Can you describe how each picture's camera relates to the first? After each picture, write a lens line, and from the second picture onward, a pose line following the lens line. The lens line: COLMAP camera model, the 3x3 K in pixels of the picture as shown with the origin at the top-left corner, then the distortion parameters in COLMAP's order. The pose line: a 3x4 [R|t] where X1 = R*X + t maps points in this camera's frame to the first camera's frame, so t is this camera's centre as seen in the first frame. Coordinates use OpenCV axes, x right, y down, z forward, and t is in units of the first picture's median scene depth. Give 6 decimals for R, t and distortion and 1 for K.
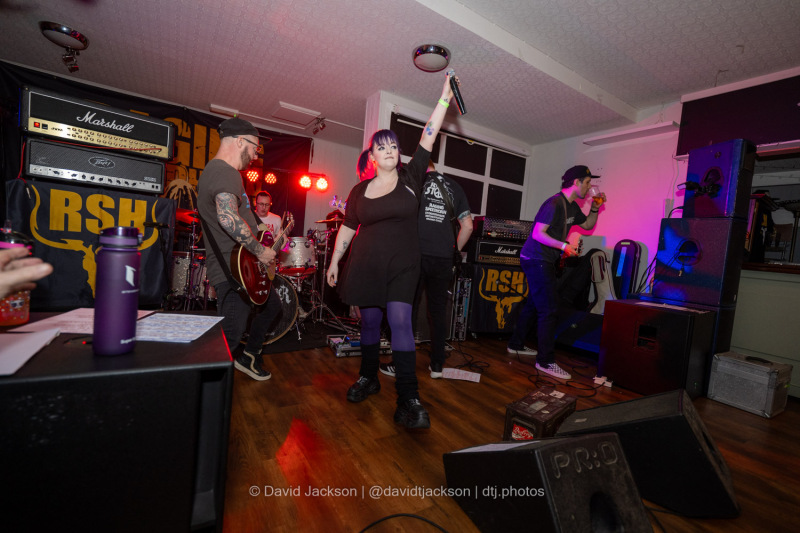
lens RADIAL K [[351.4, 0, 400.0], [0, 351.4, 266.5], [0, 0, 1]] dist [0.000415, -0.000284]
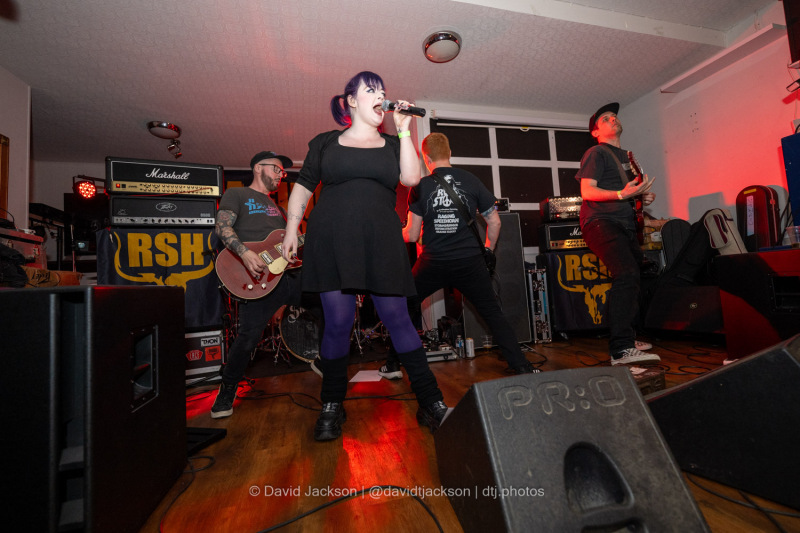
lens RADIAL K [[356.8, 0, 416.2], [0, 356.8, 261.9], [0, 0, 1]] dist [0.000695, -0.000469]
pose [[0.946662, -0.172804, -0.271974, 0.188430], [0.136888, 0.979762, -0.146043, 0.134527], [0.291707, 0.101023, 0.951158, 0.086575]]
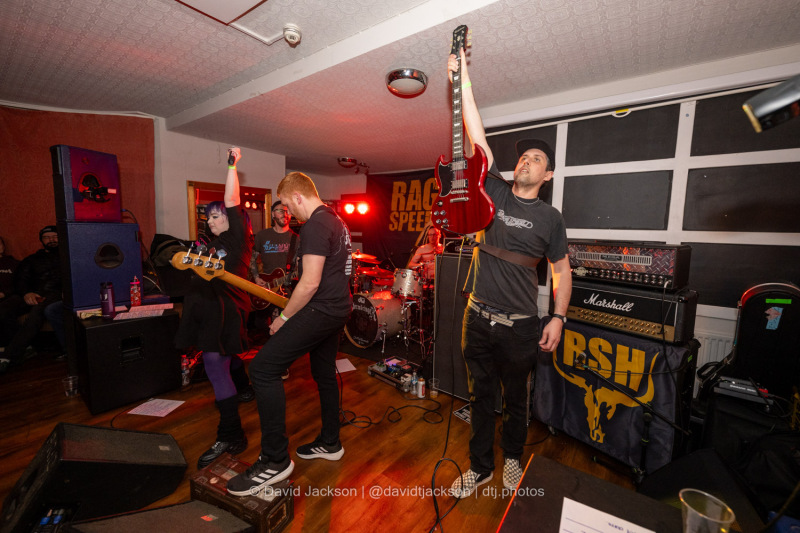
lens RADIAL K [[317.3, 0, 400.0], [0, 317.3, 266.5], [0, 0, 1]] dist [0.000208, -0.000072]
pose [[0.371726, 0.019831, -0.928131, 0.868639], [-0.049896, 0.998753, 0.001356, -0.115703], [0.927001, 0.045806, 0.372252, 0.706372]]
